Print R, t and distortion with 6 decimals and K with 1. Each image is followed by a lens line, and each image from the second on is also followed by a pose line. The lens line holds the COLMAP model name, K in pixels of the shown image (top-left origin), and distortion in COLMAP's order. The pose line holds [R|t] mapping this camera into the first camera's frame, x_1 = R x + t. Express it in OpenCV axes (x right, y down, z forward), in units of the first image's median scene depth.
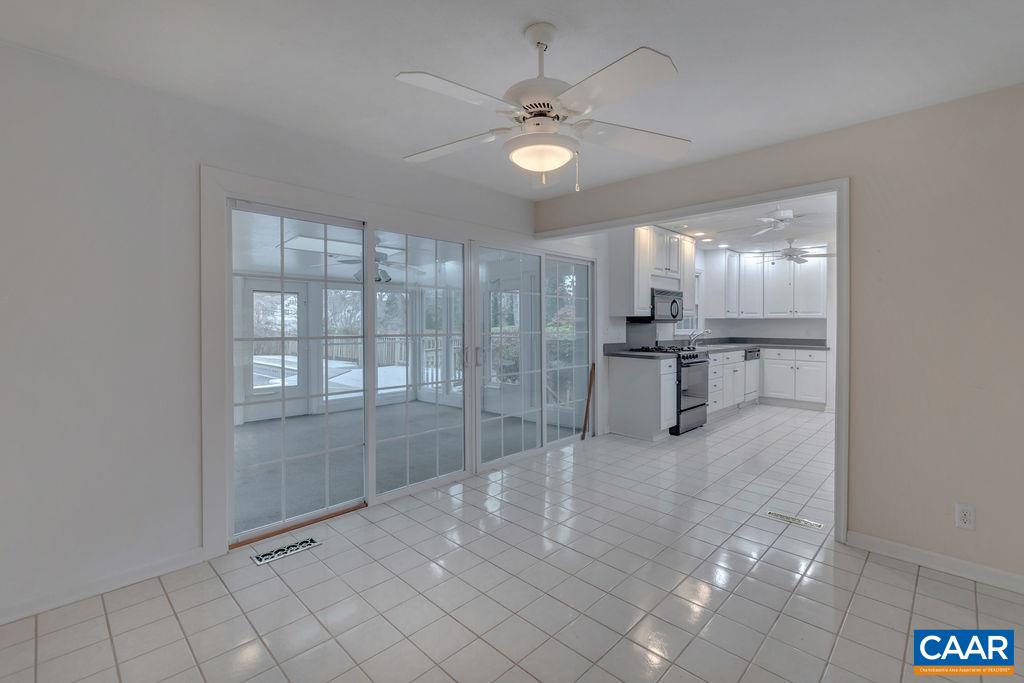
lens RADIAL K [[453.8, 0, 512.9], [0, 453.8, 328.1], [0, 0, 1]] dist [0.001224, 0.000044]
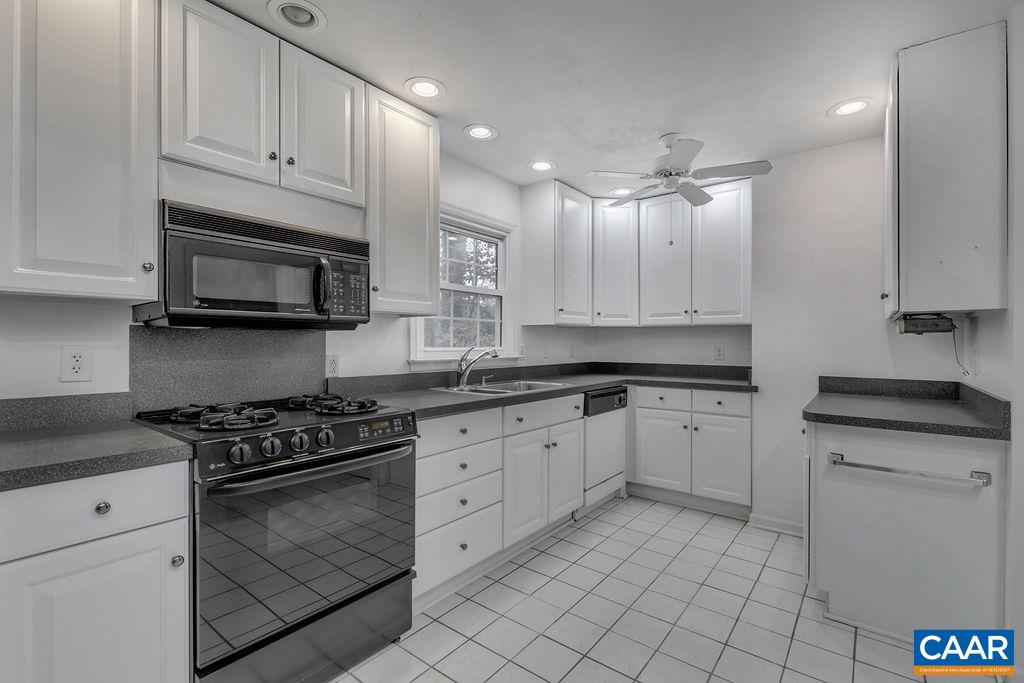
lens RADIAL K [[456.0, 0, 519.0], [0, 456.0, 339.3], [0, 0, 1]] dist [0.000679, -0.000069]
pose [[0.993337, -0.000358, 0.115242, 0.388305], [0.002431, 0.999838, -0.017845, 0.002860], [-0.115217, 0.018006, 0.993177, 0.546091]]
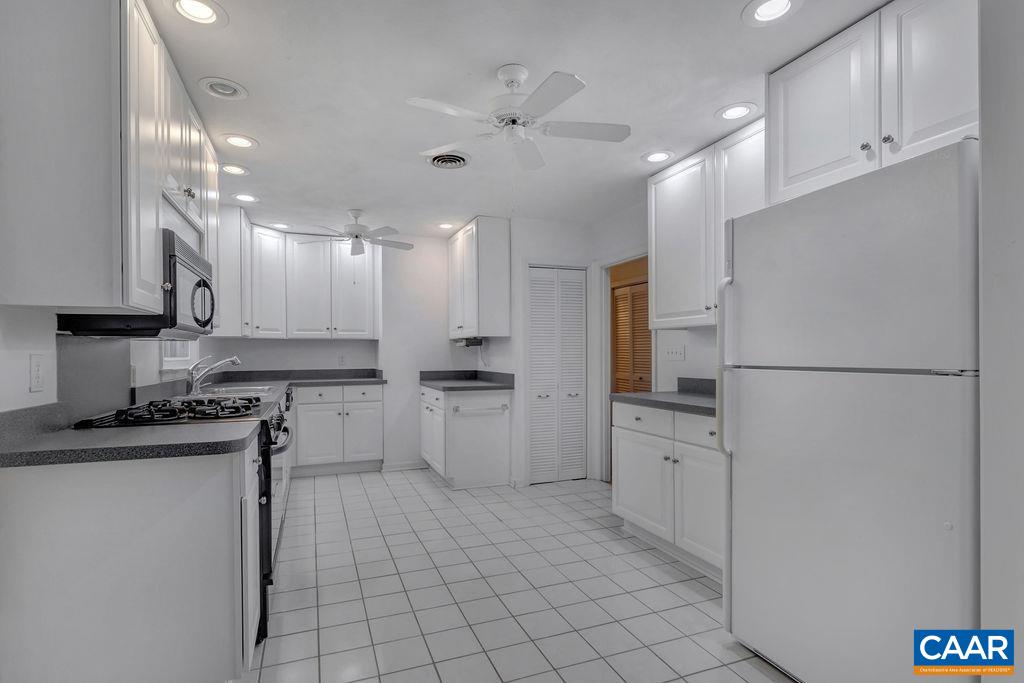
lens RADIAL K [[496.8, 0, 496.5], [0, 496.8, 352.0], [0, 0, 1]] dist [0.000329, 0.000016]
pose [[0.425292, -0.004365, 0.905046, 0.066039], [0.018581, 0.999820, -0.003910, 0.005303], [-0.904866, 0.018479, 0.425296, 0.496094]]
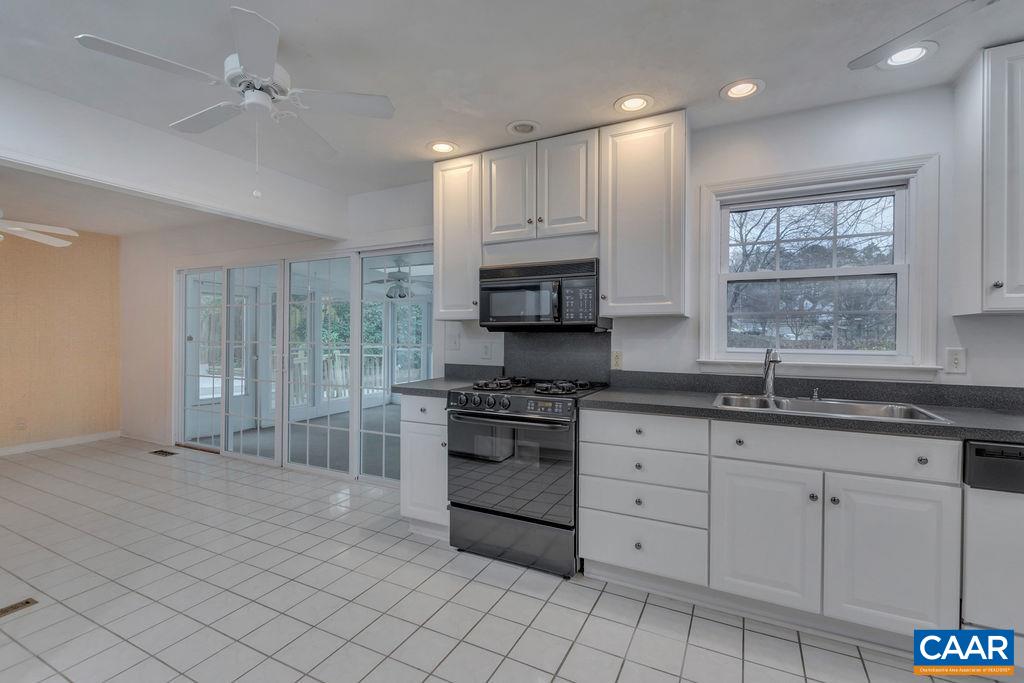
lens RADIAL K [[456.0, 0, 519.0], [0, 456.0, 339.3], [0, 0, 1]] dist [0.000679, -0.000069]
pose [[0.308680, 0.008007, -0.951132, 0.660112], [-0.013635, 0.999899, 0.003992, -0.003558], [0.951068, 0.011737, 0.308758, 0.685797]]
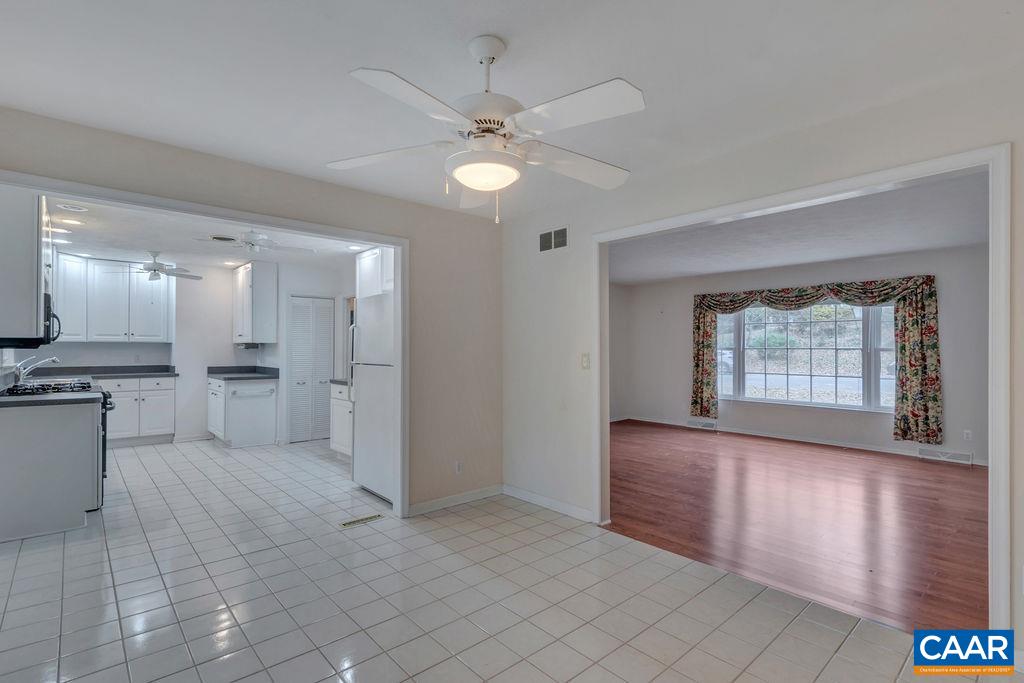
lens RADIAL K [[479.6, 0, 492.1], [0, 479.6, 344.0], [0, 0, 1]] dist [0.002596, -0.000357]
pose [[0.080382, 0.006700, 0.996742, -0.236667], [0.010072, 0.999921, -0.007534, -0.004346], [-0.996713, 0.010645, 0.080308, 0.260177]]
